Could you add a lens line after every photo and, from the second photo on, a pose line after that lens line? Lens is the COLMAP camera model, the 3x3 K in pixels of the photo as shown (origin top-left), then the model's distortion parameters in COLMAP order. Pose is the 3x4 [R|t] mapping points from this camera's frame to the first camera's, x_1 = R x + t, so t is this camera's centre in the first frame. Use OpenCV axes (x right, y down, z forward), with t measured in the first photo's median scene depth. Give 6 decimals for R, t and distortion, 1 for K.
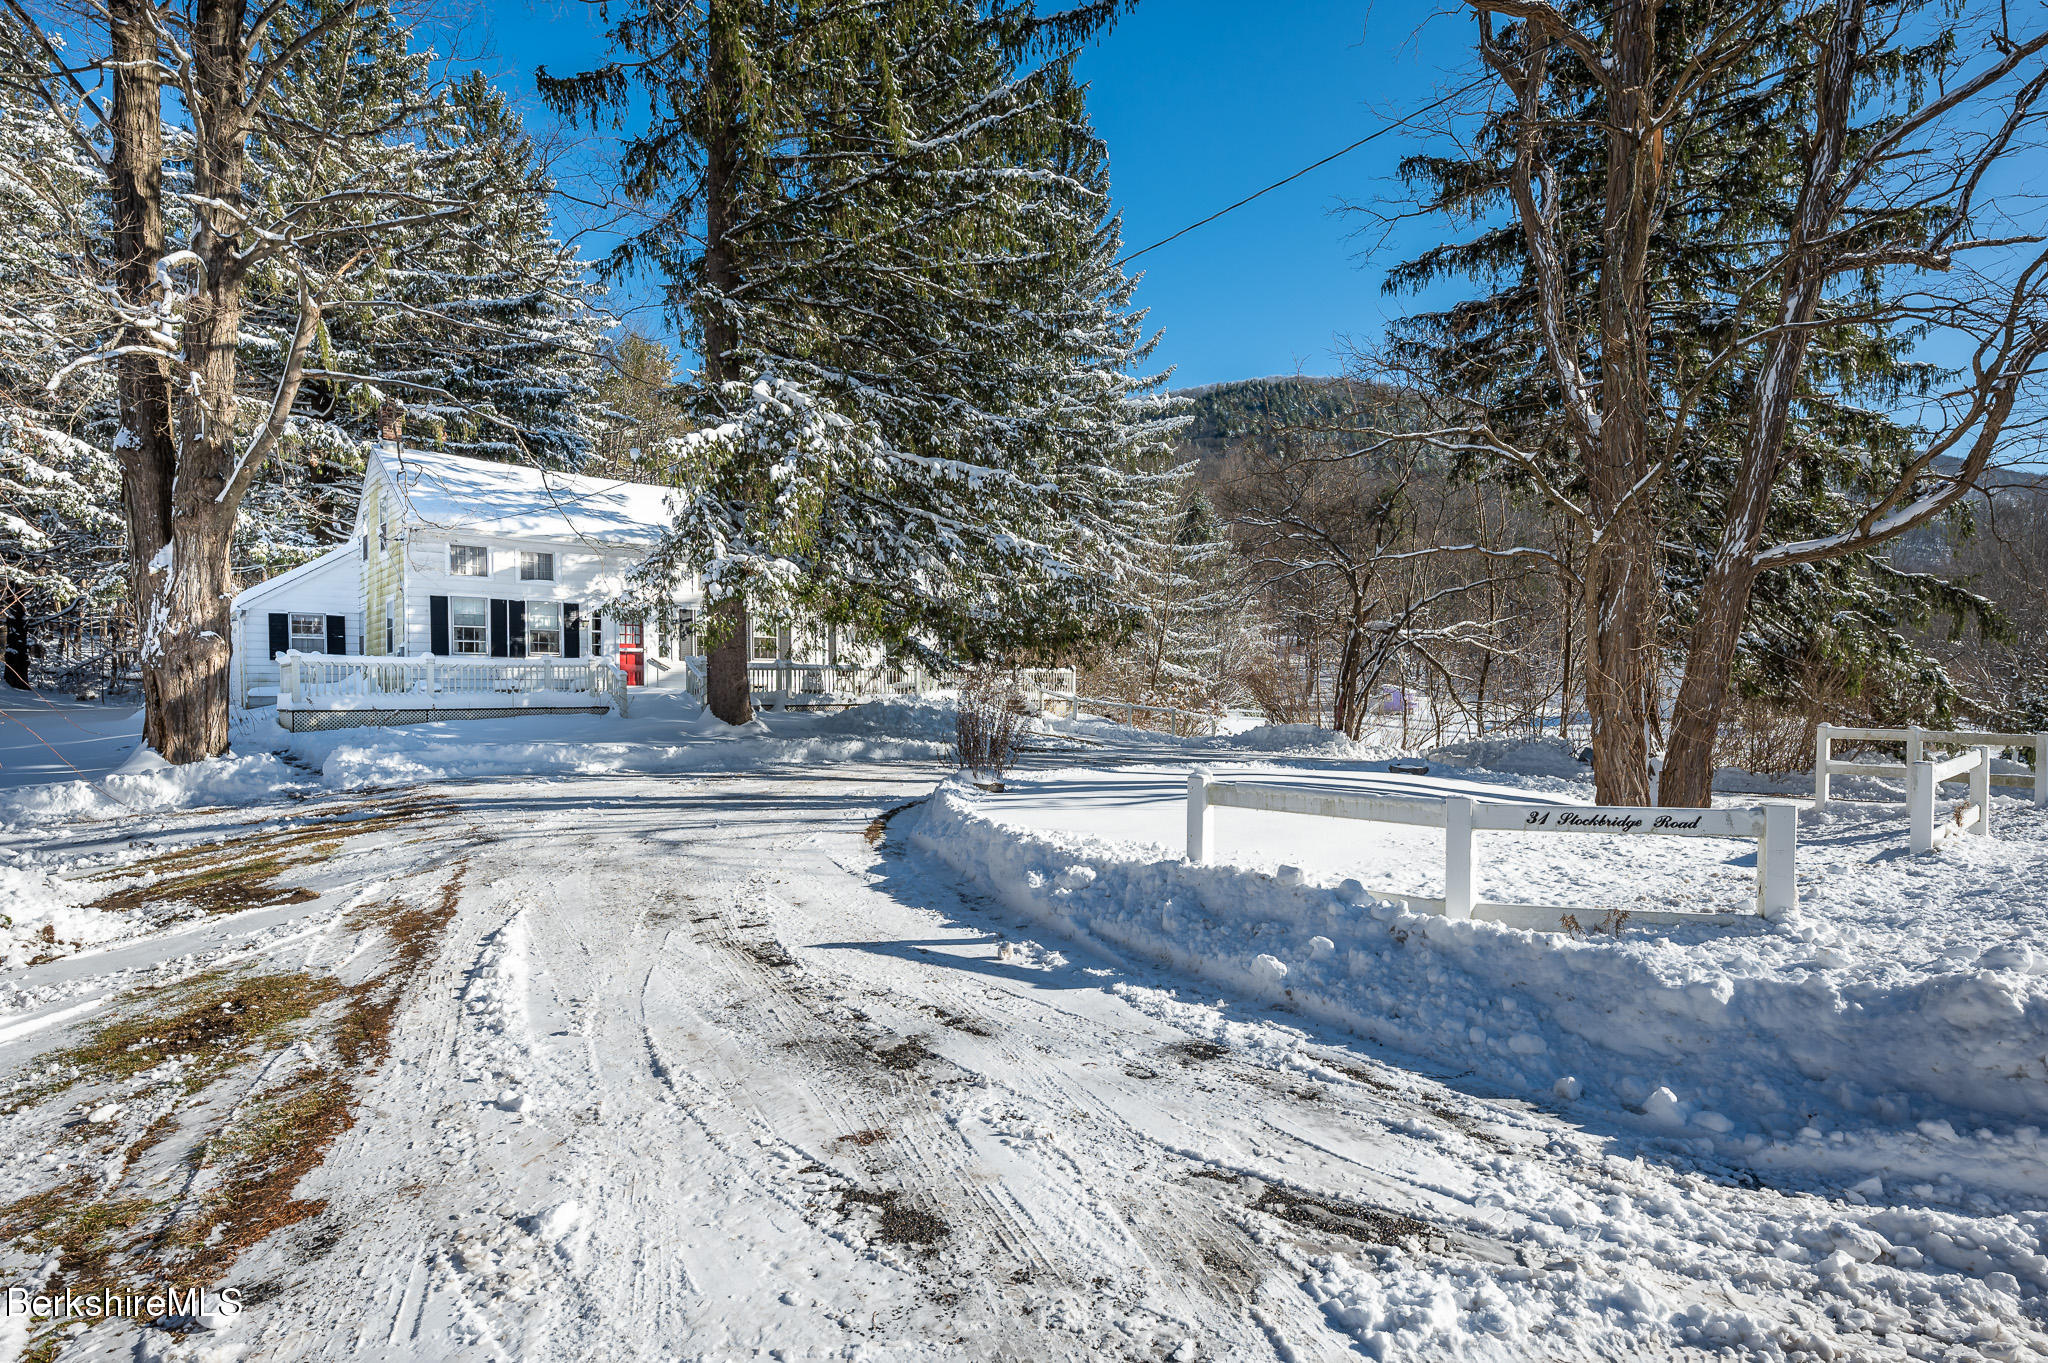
lens RADIAL K [[815.1, 0, 1019.9], [0, 815.1, 675.7], [0, 0, 1]] dist [-0.001920, -0.000247]
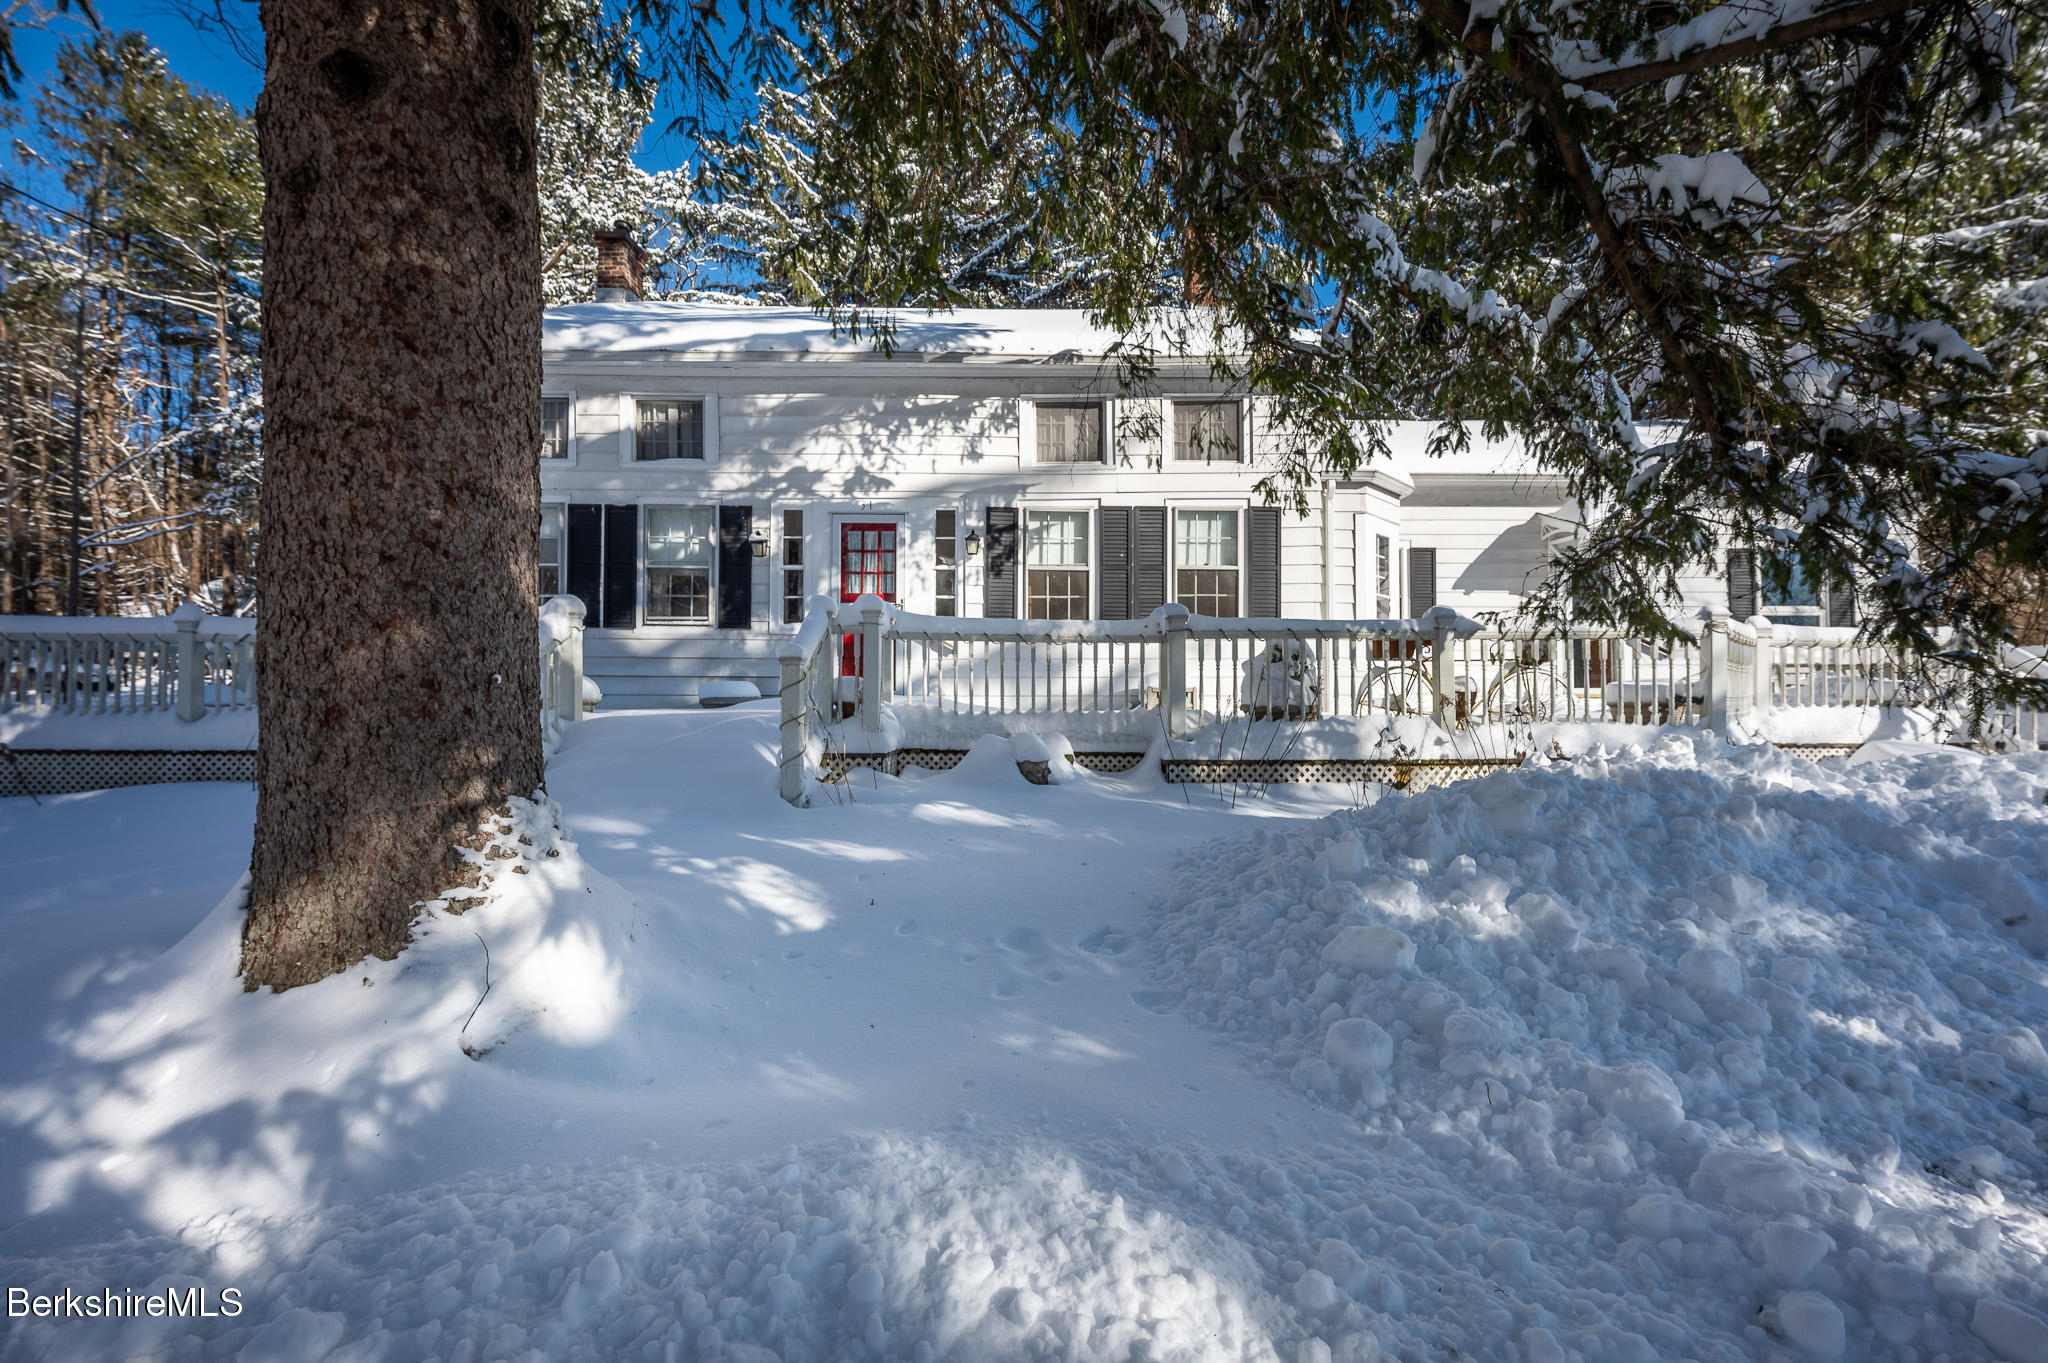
lens RADIAL K [[815.1, 0, 1019.9], [0, 815.1, 675.7], [0, 0, 1]] dist [-0.001920, -0.000247]
pose [[0.741745, -0.006080, -0.670654, -0.139756], [0.007186, 0.999974, -0.001118, 0.006012], [0.670643, -0.003990, 0.741769, 0.782466]]
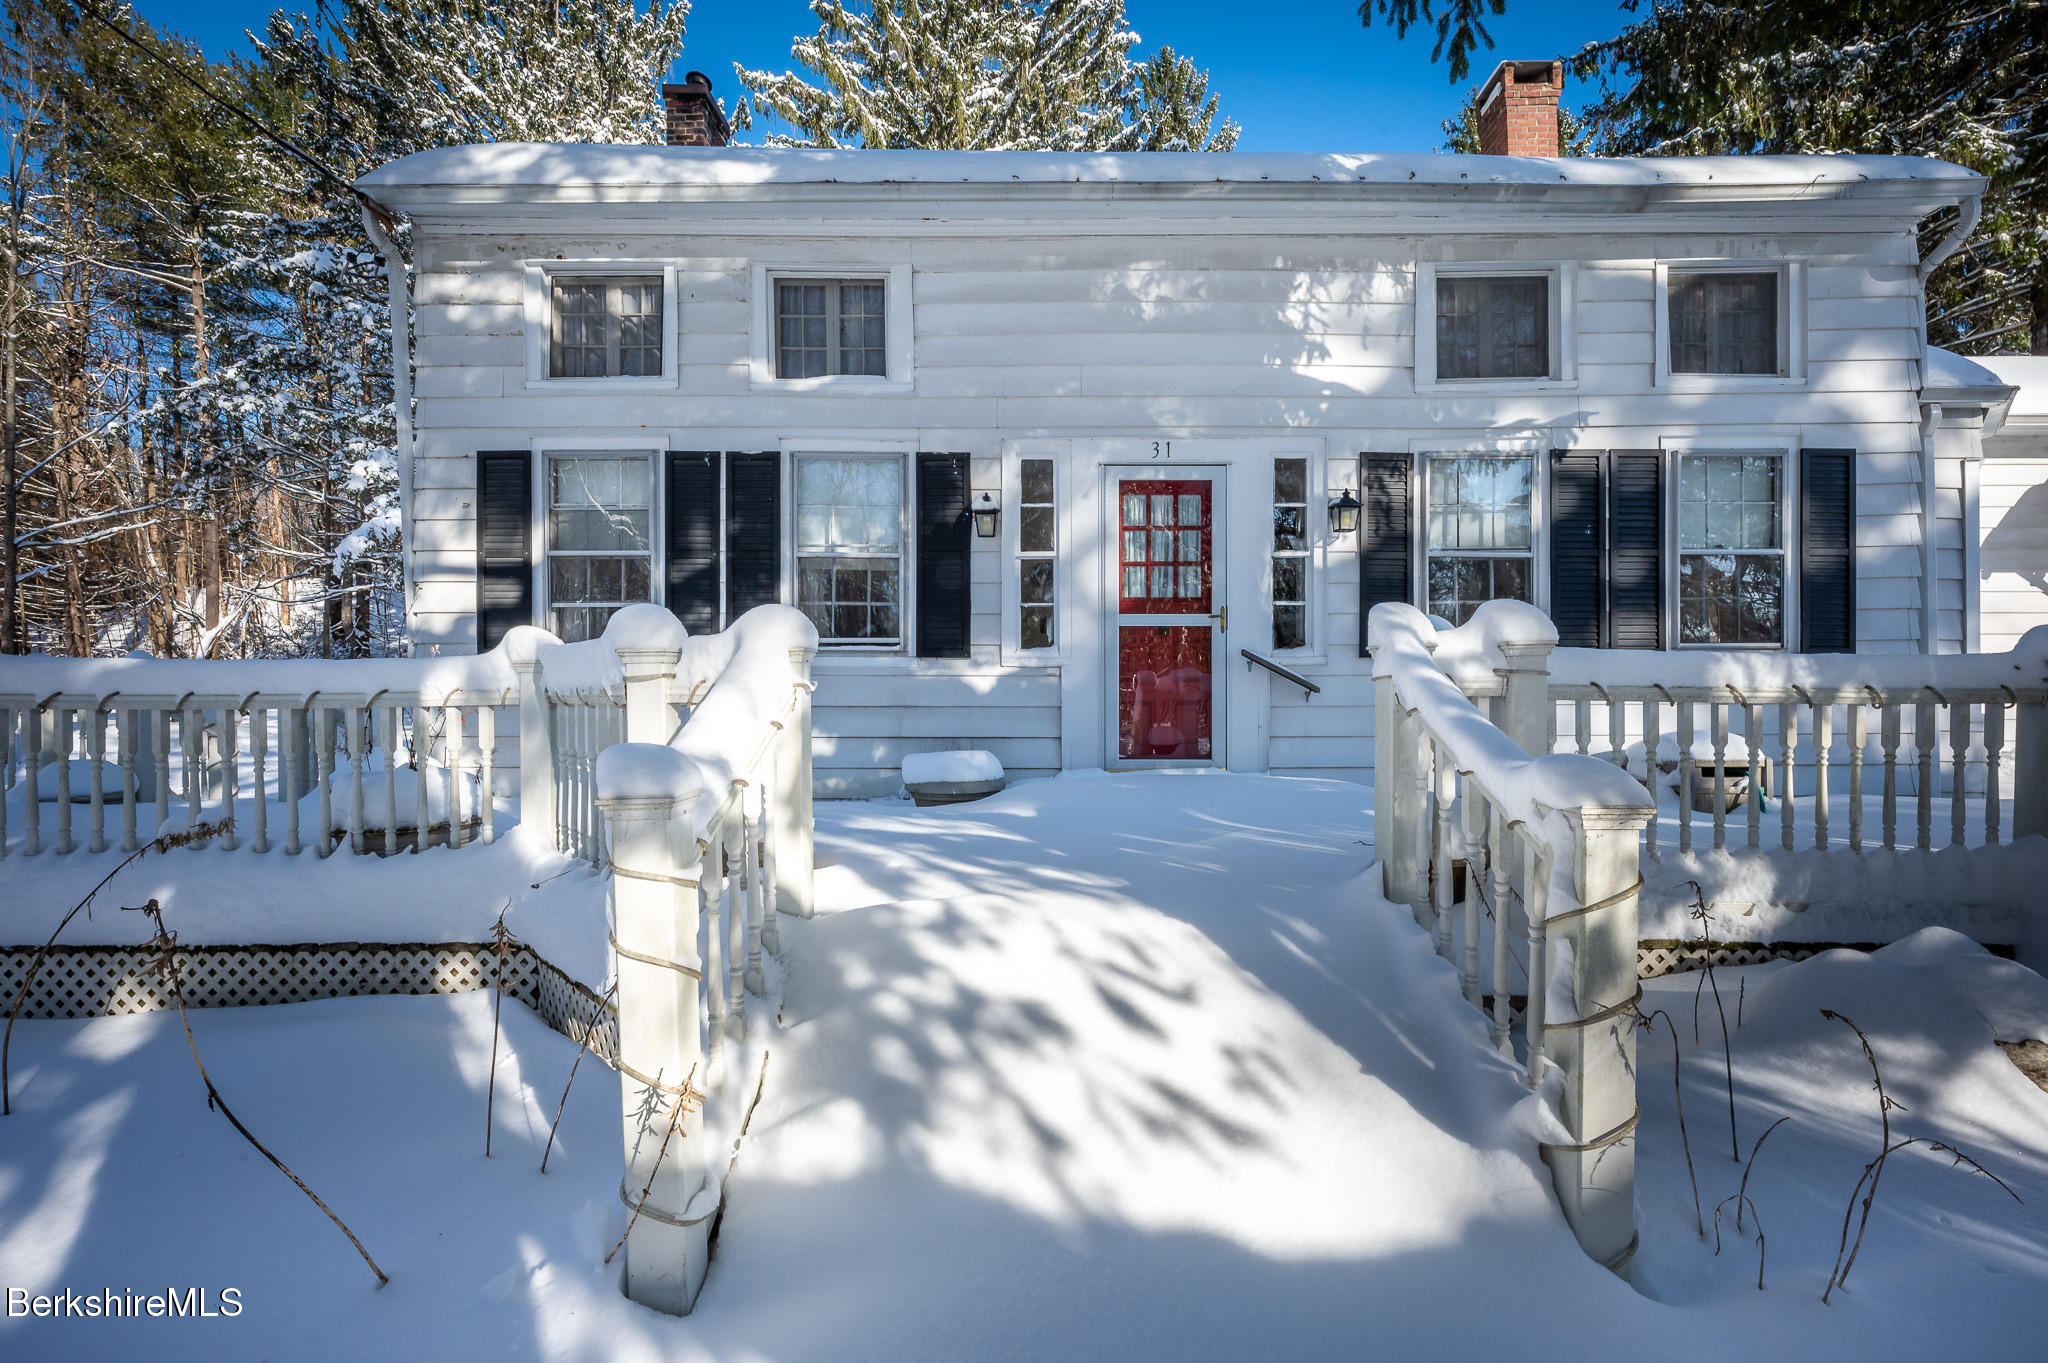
lens RADIAL K [[815.1, 0, 1019.9], [0, 815.1, 675.7], [0, 0, 1]] dist [-0.001920, -0.000247]
pose [[0.745194, -0.005462, -0.666826, -0.352056], [0.006449, 0.999979, -0.000984, -0.014209], [0.666817, -0.003567, 0.745213, 0.823784]]
